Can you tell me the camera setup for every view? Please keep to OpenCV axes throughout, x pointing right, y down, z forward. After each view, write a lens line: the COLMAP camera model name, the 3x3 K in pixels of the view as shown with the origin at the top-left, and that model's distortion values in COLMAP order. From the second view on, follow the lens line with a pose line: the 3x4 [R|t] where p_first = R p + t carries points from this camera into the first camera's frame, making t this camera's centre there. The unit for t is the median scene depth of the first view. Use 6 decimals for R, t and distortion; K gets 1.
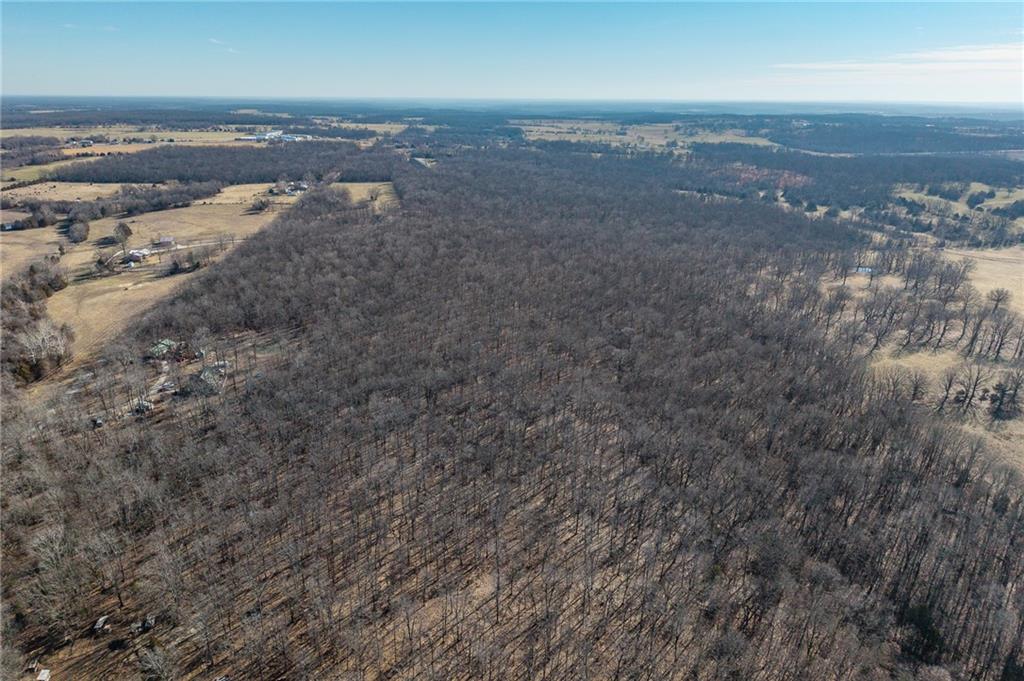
lens RADIAL K [[698.4, 0, 511.0], [0, 698.4, 341.5], [0, 0, 1]] dist [0.019499, -0.020709]
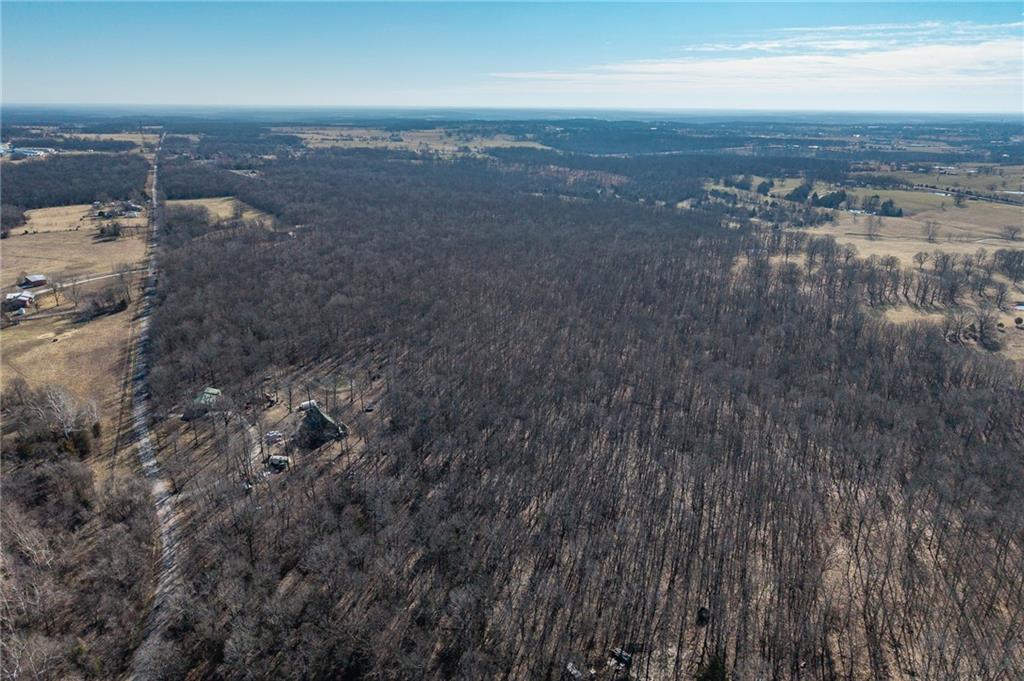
lens RADIAL K [[698.4, 0, 511.9], [0, 698.4, 340.3], [0, 0, 1]] dist [0.019499, -0.020709]
pose [[0.930480, -0.117855, 0.346868, -0.079551], [0.121298, 0.992545, 0.011854, -0.004584], [-0.345679, 0.031044, 0.937839, 0.012549]]
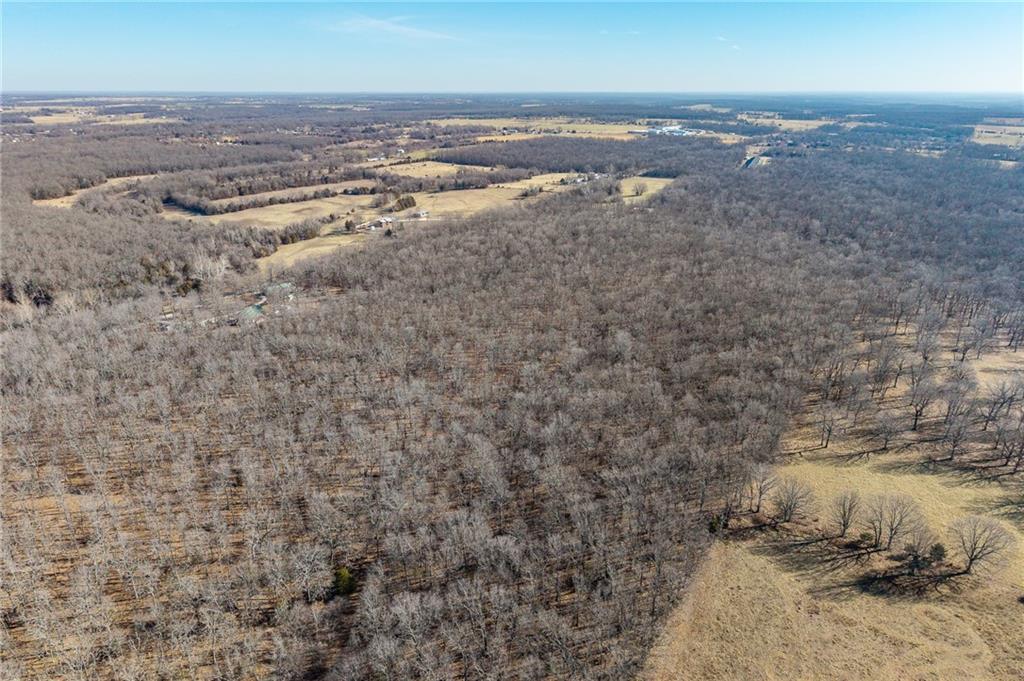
lens RADIAL K [[698.4, 0, 510.4], [0, 698.4, 340.3], [0, 0, 1]] dist [0.019499, -0.020709]
pose [[0.808477, 0.193933, -0.555658, 0.099604], [-0.191624, 0.979443, 0.063029, -0.012110], [0.556458, 0.055520, 0.829019, 0.038079]]
